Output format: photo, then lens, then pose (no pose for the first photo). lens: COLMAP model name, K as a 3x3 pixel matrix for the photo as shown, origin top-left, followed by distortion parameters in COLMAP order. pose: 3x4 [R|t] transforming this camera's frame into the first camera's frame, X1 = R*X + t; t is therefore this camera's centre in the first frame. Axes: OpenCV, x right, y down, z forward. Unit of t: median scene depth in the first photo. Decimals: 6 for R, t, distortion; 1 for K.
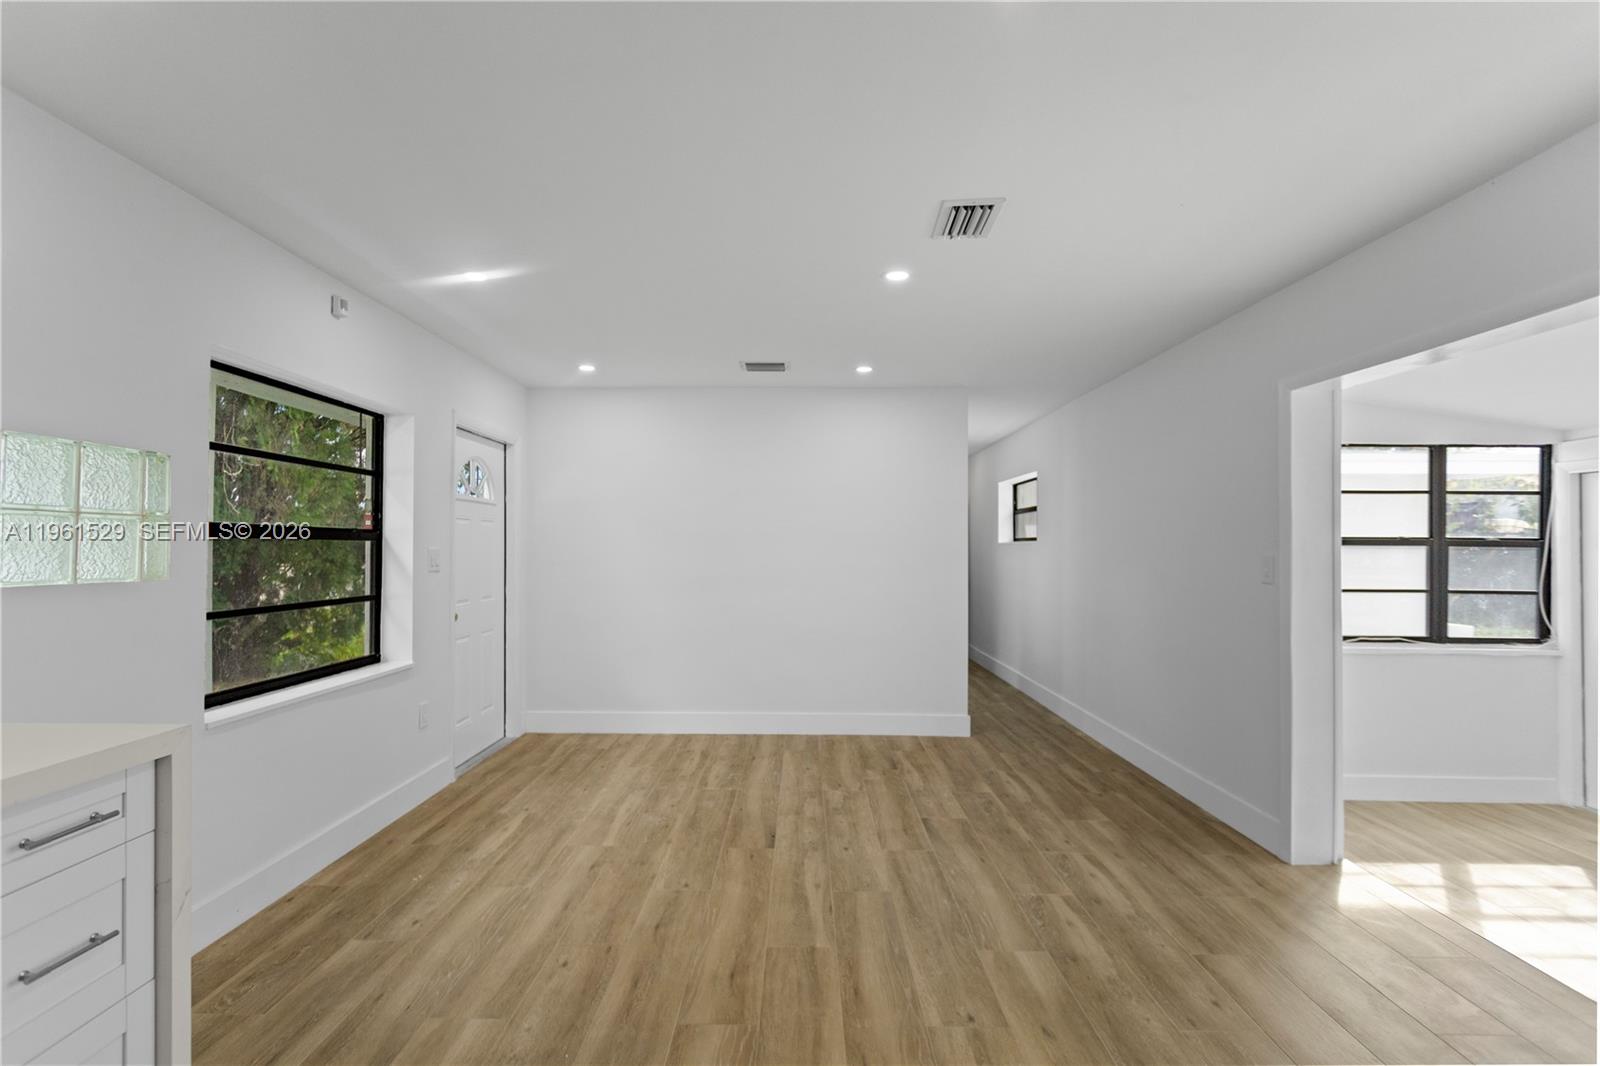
lens RADIAL K [[761.2, 0, 773.5], [0, 761.2, 536.3], [0, 0, 1]] dist [-0.000602, -0.000057]
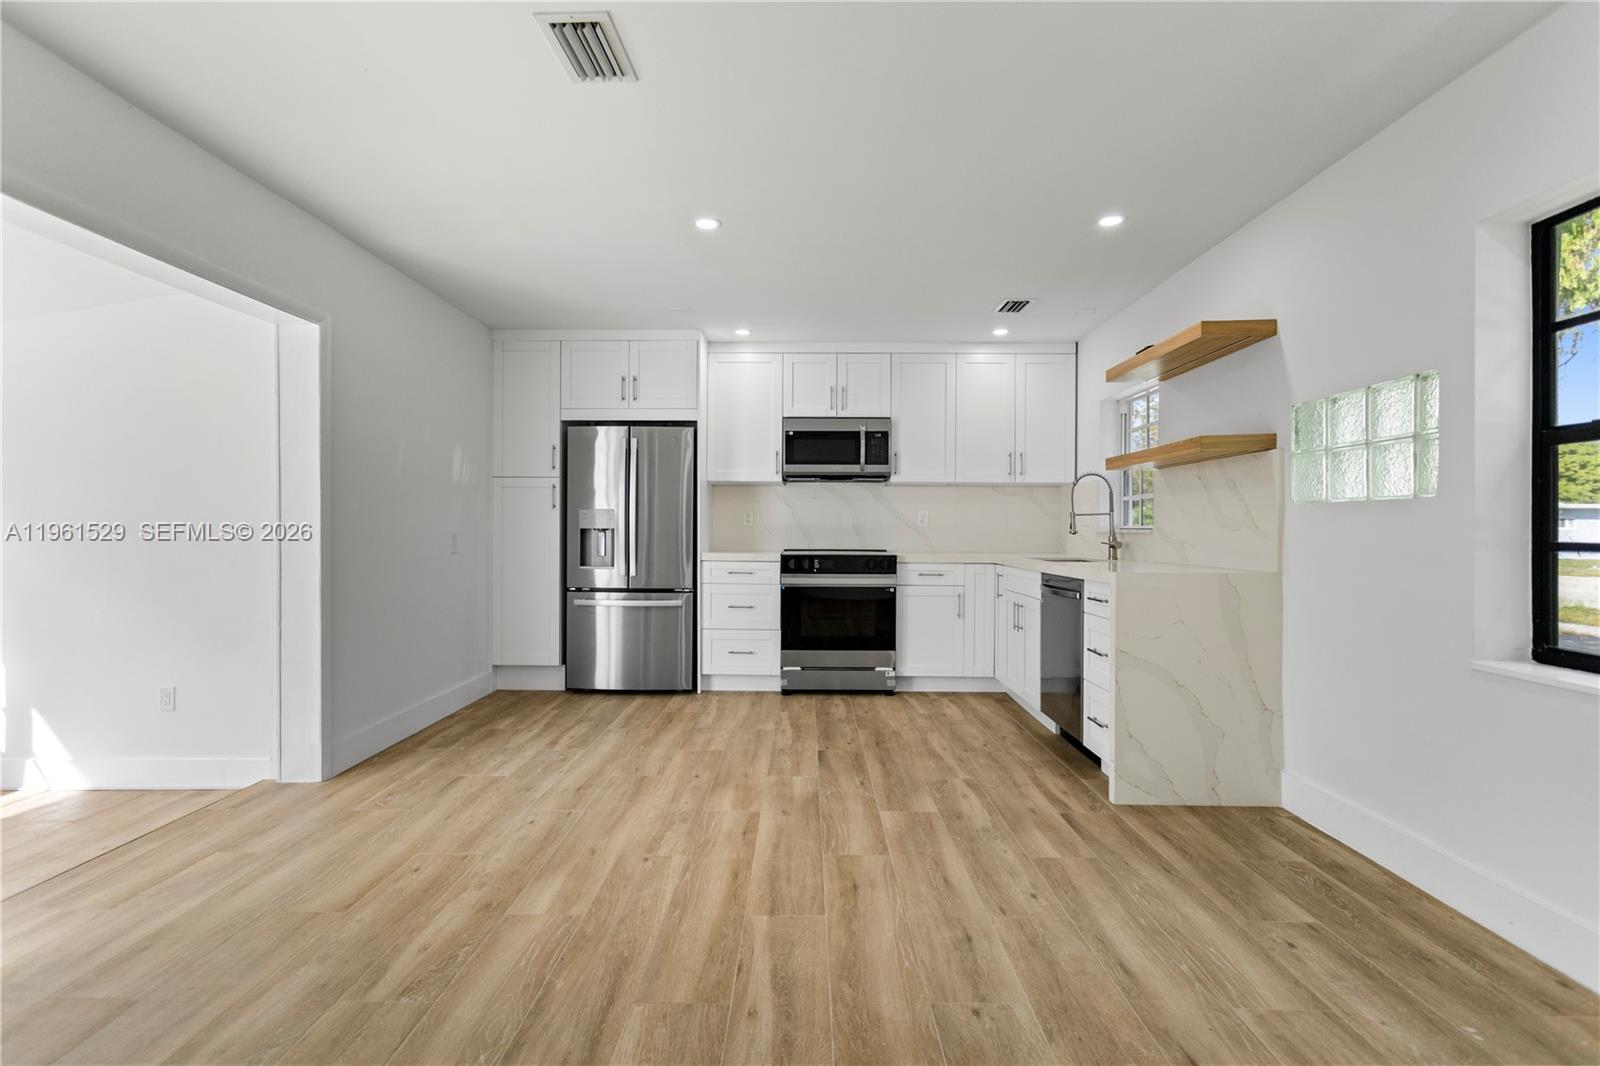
lens RADIAL K [[761.2, 0, 788.7], [0, 761.2, 540.8], [0, 0, 1]] dist [-0.000602, -0.000057]
pose [[-0.999868, -0.005475, -0.015302, 0.031720], [-0.005526, 0.999979, 0.003309, 0.072957], [0.015284, 0.003393, -0.999877, 1.230960]]
